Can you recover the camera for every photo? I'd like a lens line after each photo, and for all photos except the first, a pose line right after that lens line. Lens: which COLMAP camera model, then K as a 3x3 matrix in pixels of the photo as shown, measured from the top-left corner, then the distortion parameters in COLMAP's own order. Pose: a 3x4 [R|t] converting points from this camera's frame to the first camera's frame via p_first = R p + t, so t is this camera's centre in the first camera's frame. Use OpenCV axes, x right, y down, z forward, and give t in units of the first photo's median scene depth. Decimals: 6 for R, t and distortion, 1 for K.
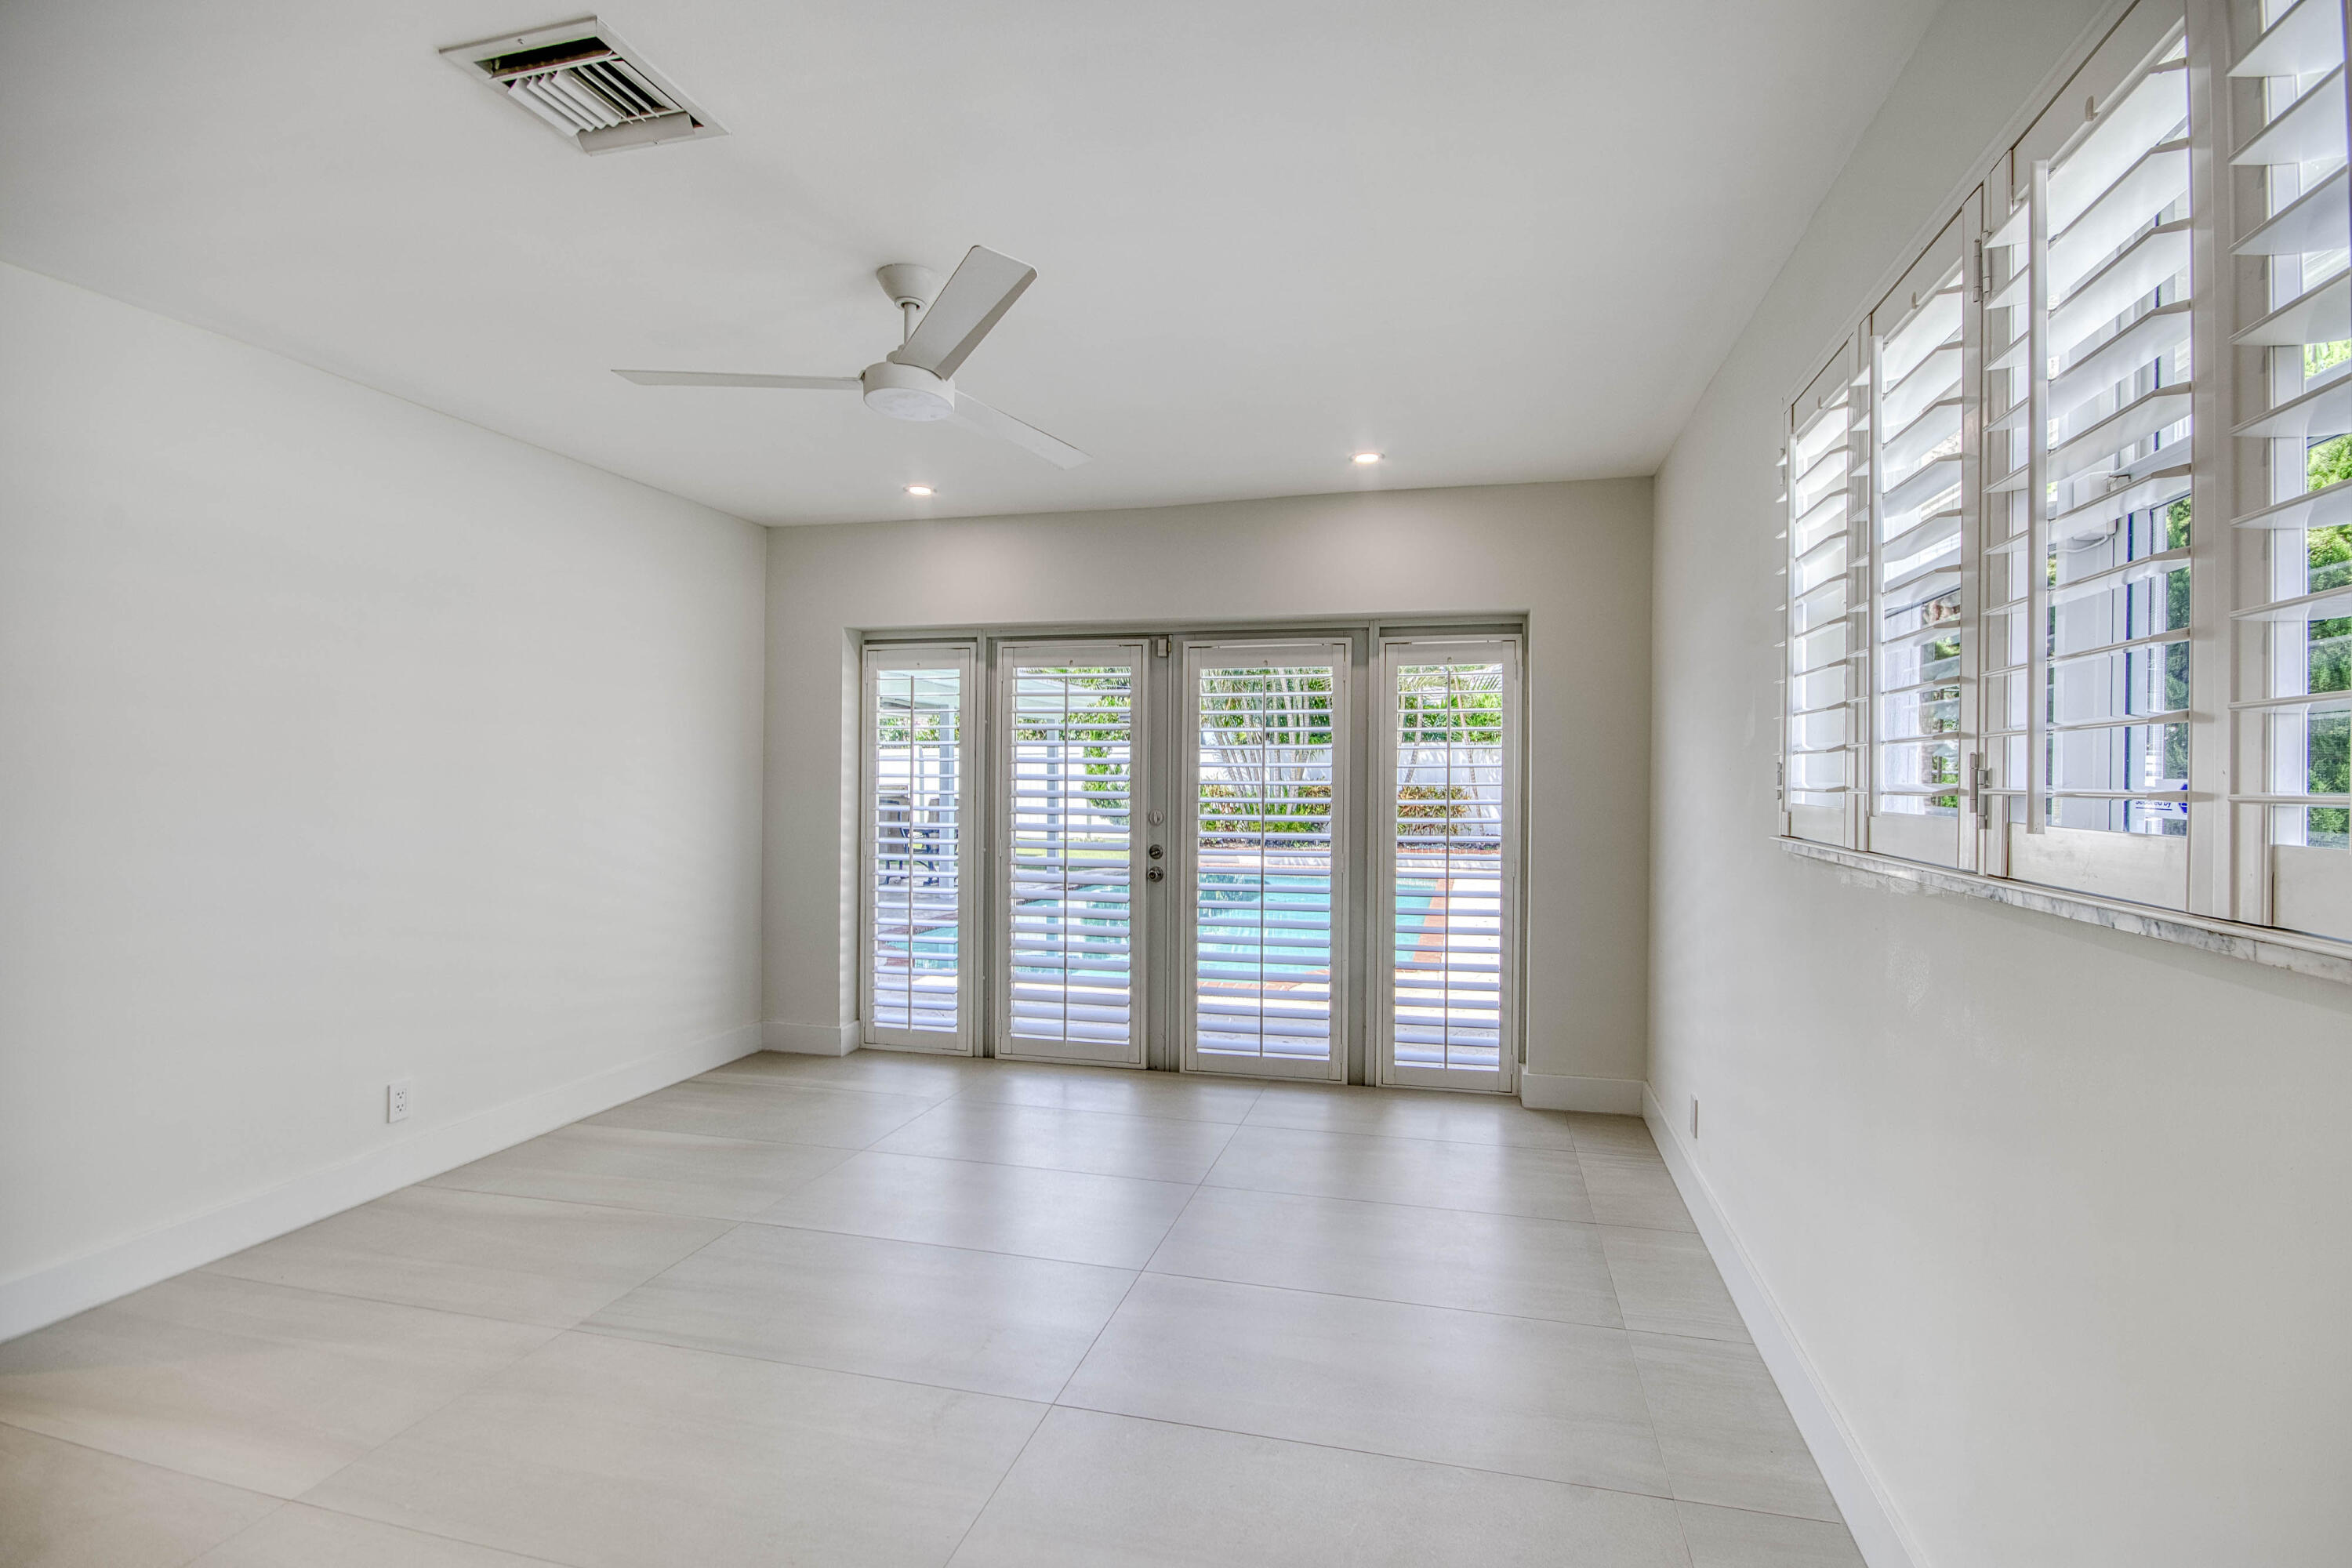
lens RADIAL K [[1045.5, 0, 1229.2], [0, 1045.5, 776.8], [0, 0, 1]] dist [-0.002473, -0.000562]
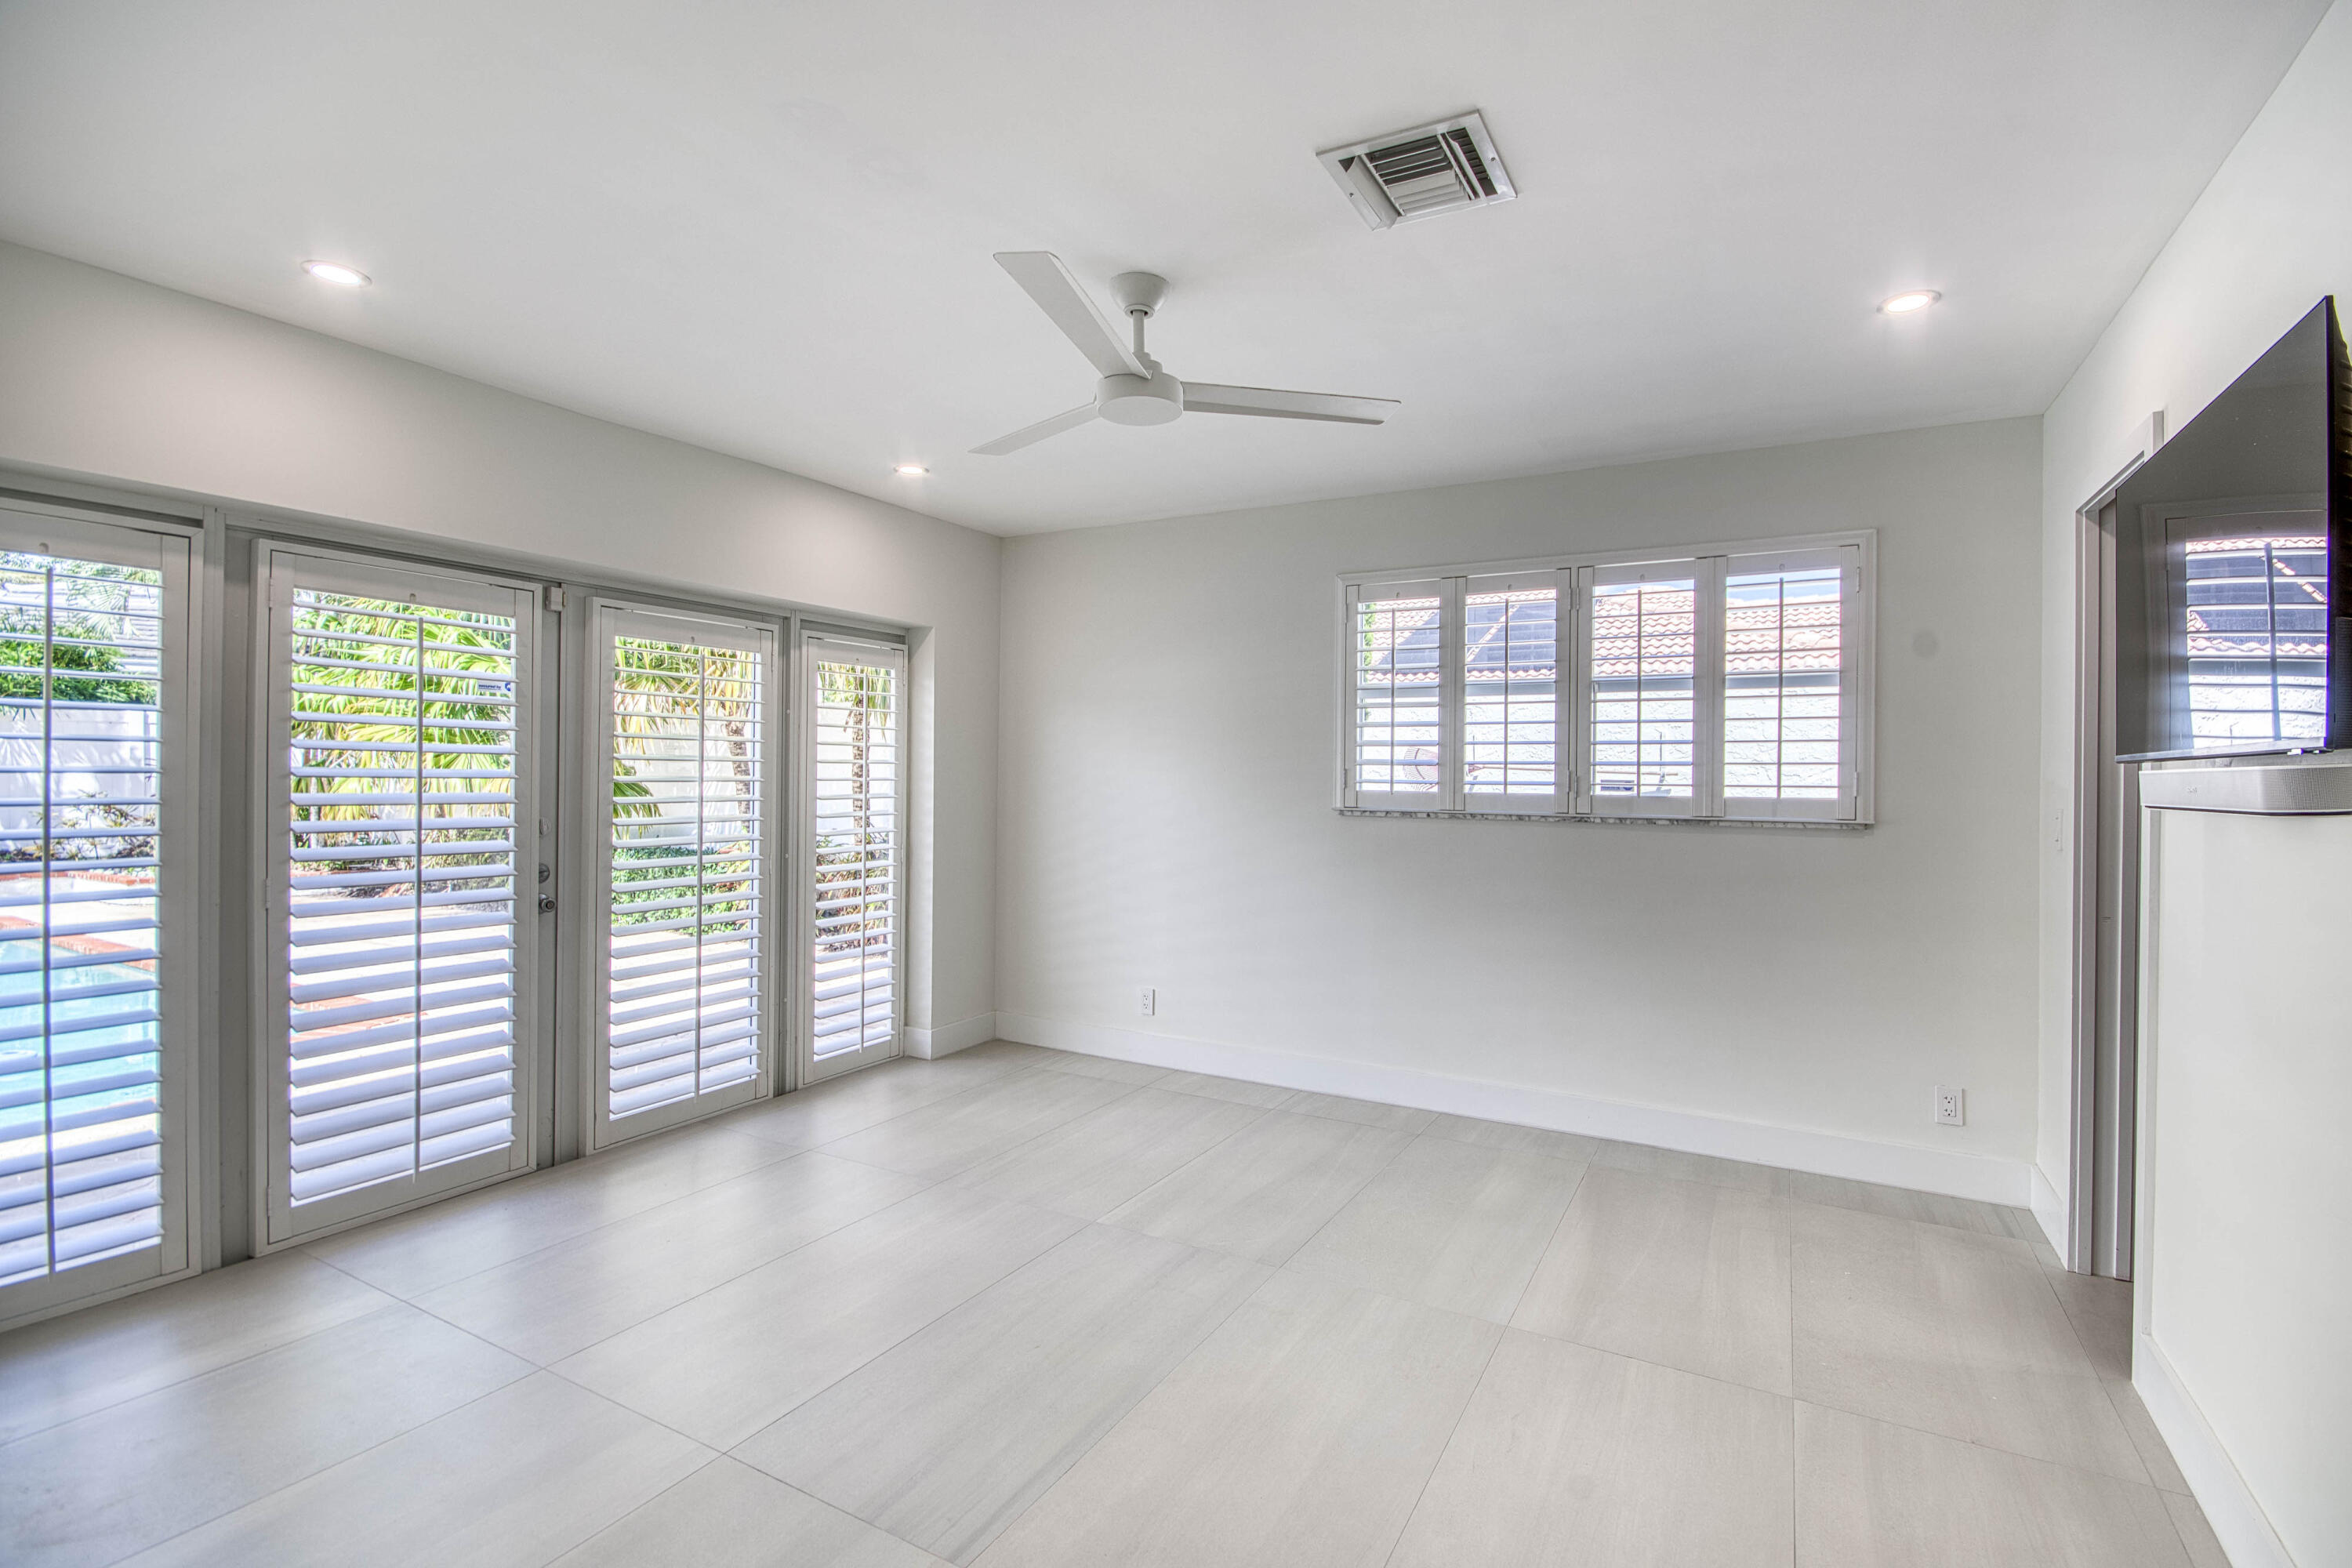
lens RADIAL K [[1045.5, 0, 1229.2], [0, 1045.5, 776.8], [0, 0, 1]] dist [-0.002473, -0.000562]
pose [[0.260418, -0.005289, 0.965481, -0.690037], [-0.006390, 0.999954, 0.007201, -0.005121], [-0.965475, -0.008044, 0.260373, 0.355444]]
